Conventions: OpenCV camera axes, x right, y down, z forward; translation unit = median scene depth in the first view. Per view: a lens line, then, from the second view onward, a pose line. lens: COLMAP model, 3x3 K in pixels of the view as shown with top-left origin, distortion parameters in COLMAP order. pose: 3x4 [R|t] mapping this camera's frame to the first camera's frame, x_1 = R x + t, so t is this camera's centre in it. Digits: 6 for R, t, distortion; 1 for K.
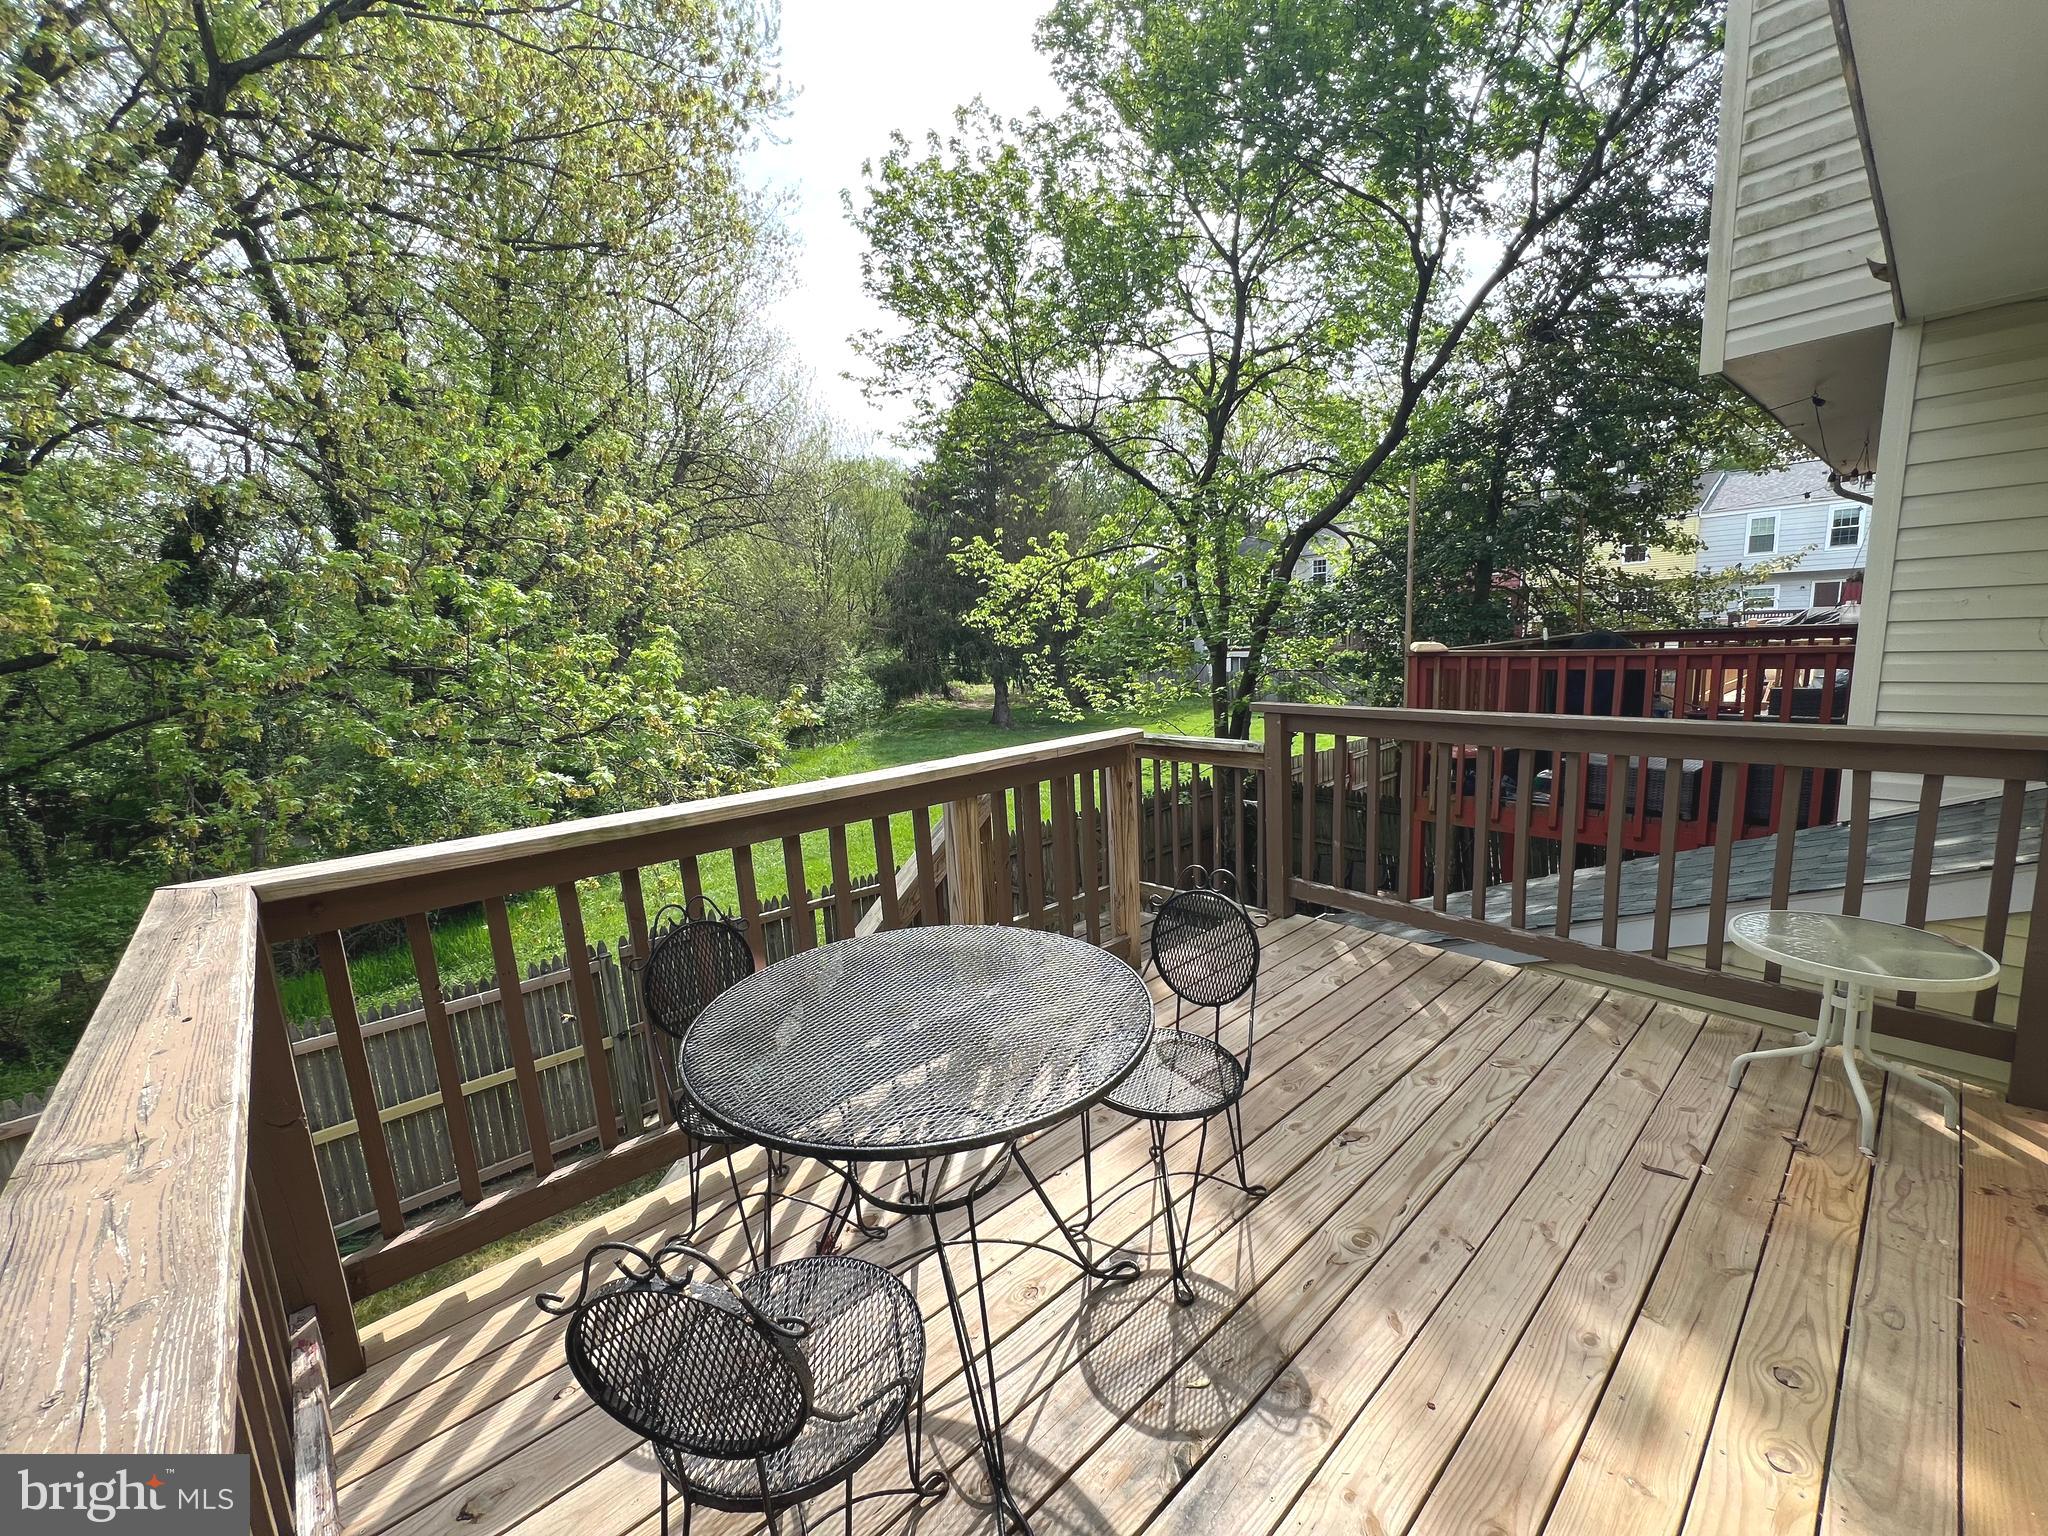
lens RADIAL K [[824.1, 0, 1016.6], [0, 824.1, 766.9], [0, 0, 1]] dist [0.000069, 0.000302]
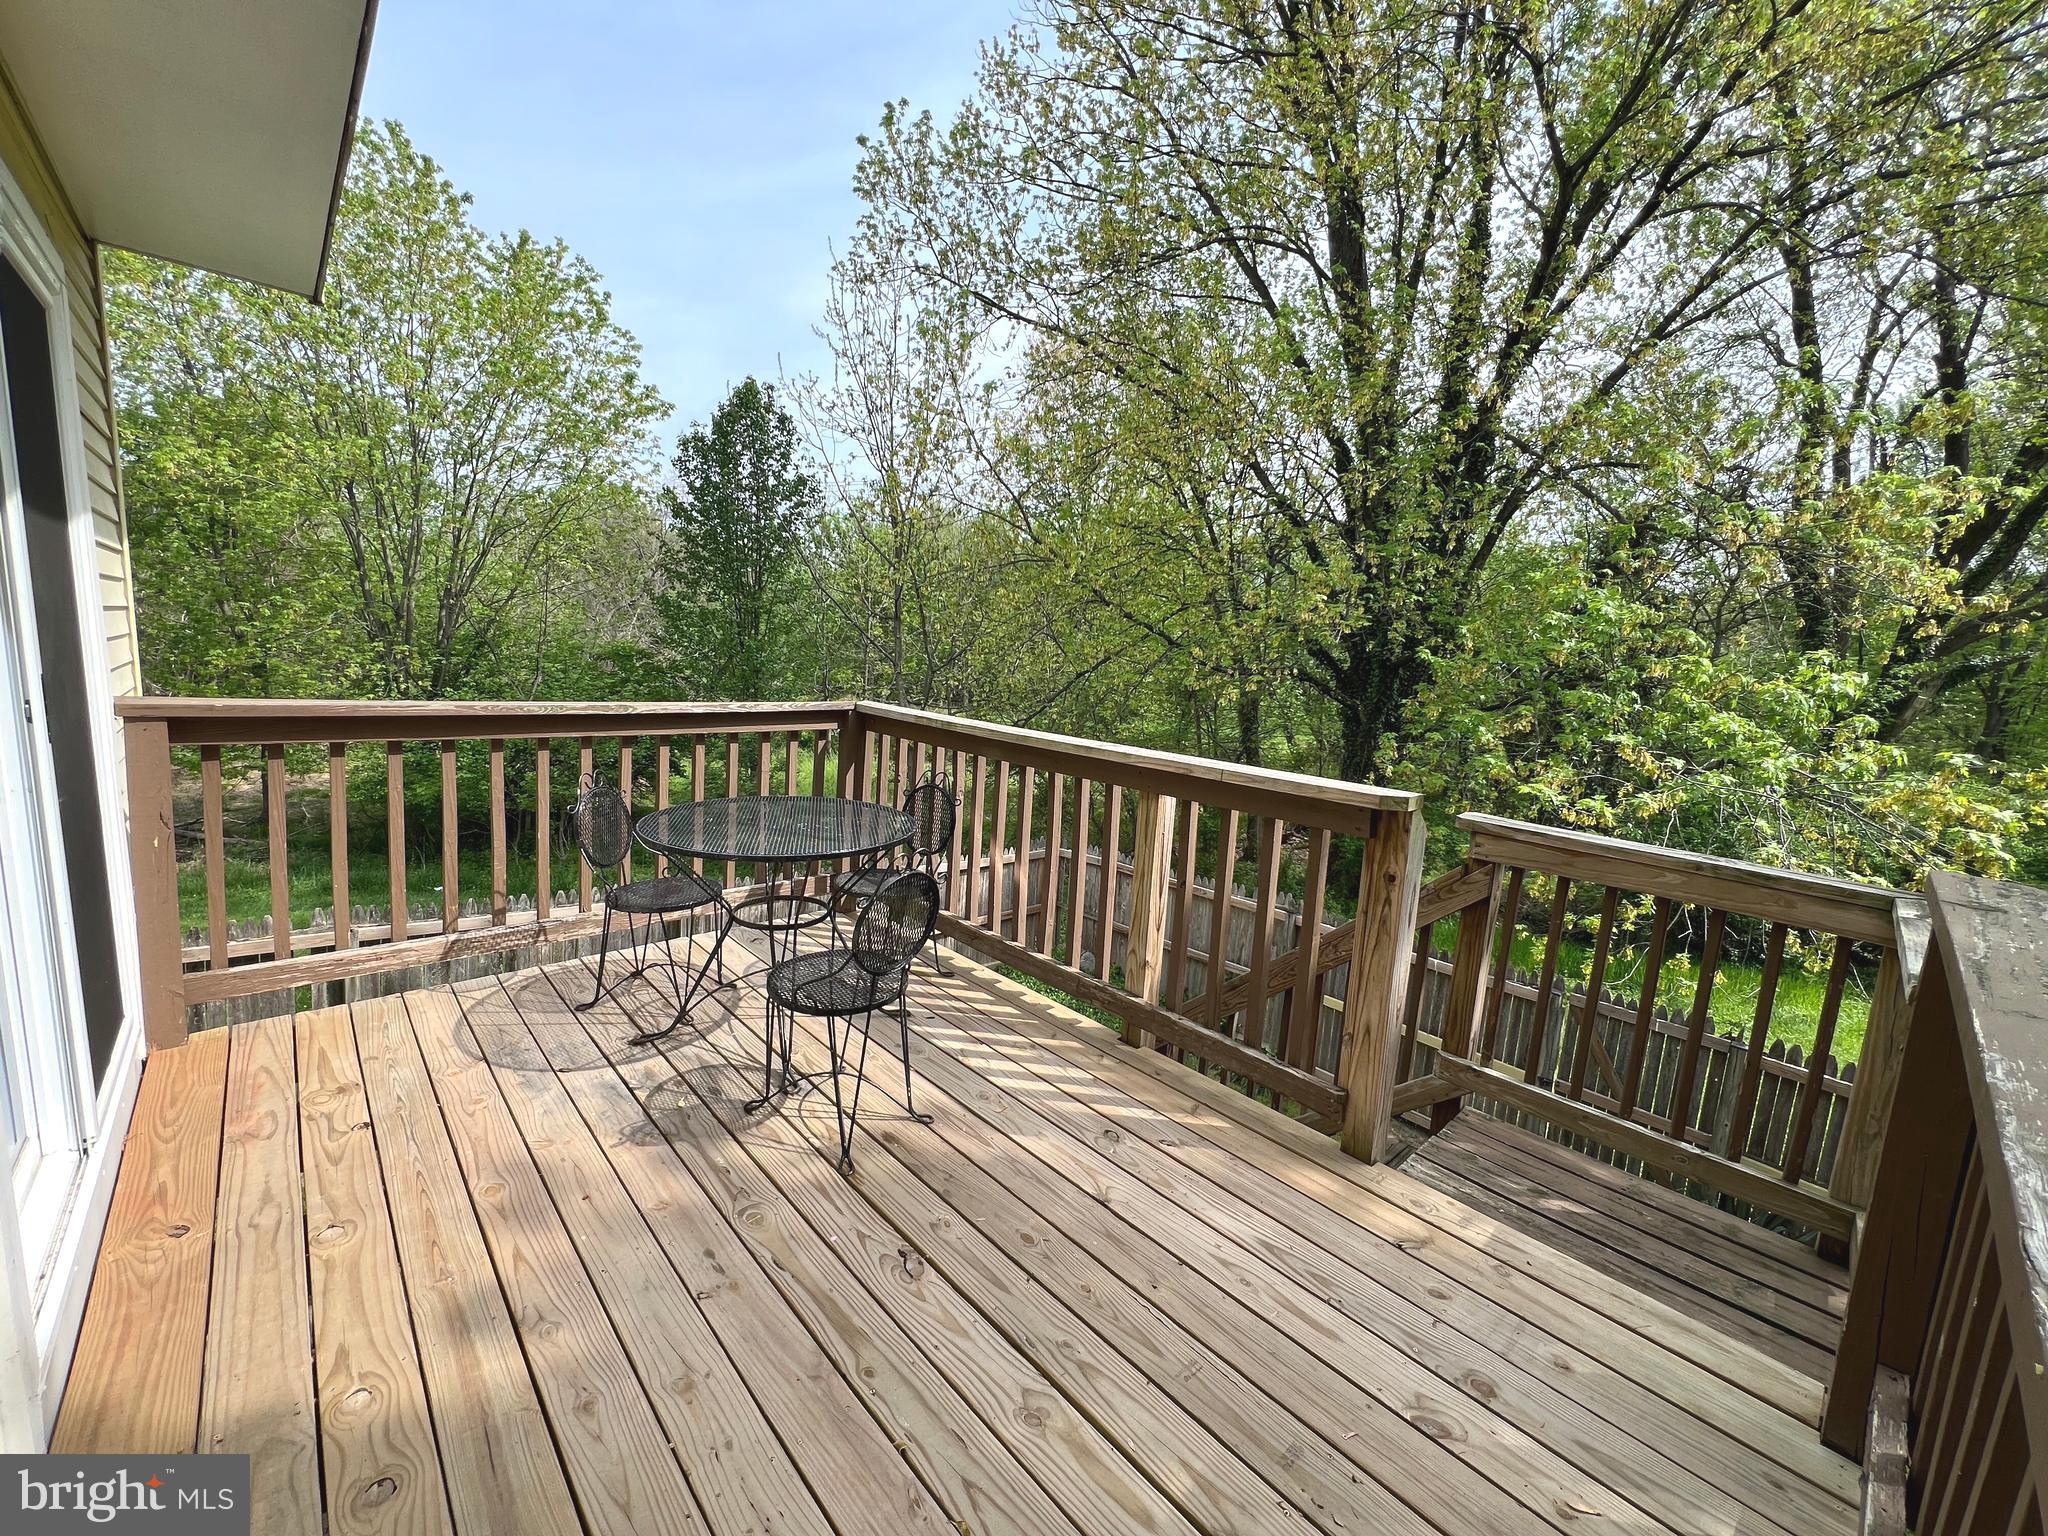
lens RADIAL K [[824.1, 0, 1019.0], [0, 824.1, 768.0], [0, 0, 1]] dist [0.000069, 0.000302]
pose [[0.013150, 0.208825, -0.977865, 1.358012], [-0.228482, 0.952704, 0.200380, -0.226973], [0.973459, 0.220789, 0.060241, 1.196813]]
